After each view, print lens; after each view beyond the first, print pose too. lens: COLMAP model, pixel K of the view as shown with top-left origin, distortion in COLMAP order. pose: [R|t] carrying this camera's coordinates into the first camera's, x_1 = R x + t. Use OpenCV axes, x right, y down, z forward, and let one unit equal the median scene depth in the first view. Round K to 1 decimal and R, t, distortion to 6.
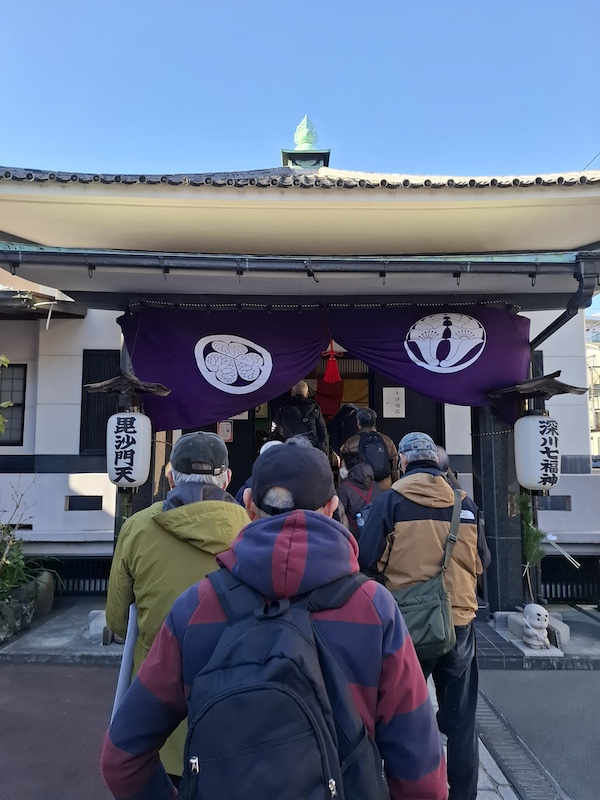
lens RADIAL K [[568.4, 0, 325.8], [0, 568.4, 400.4], [0, 0, 1]] dist [0.099125, -0.115560]
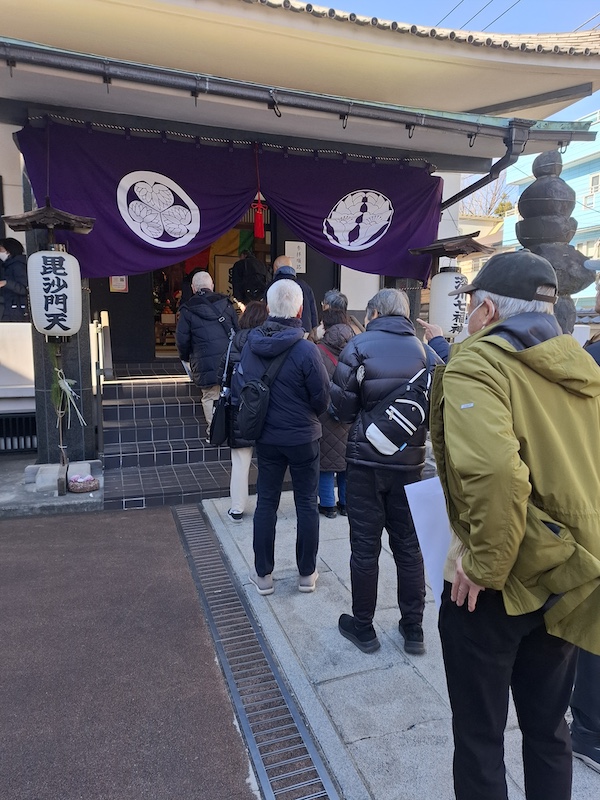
lens RADIAL K [[568.4, 0, 325.8], [0, 568.4, 400.4], [0, 0, 1]] dist [0.099125, -0.115560]
pose [[0.939186, -0.041682, 0.340869, -0.268814], [-0.039301, 0.973038, 0.227270, 0.026084], [-0.341151, -0.226845, 0.912226, -0.001639]]
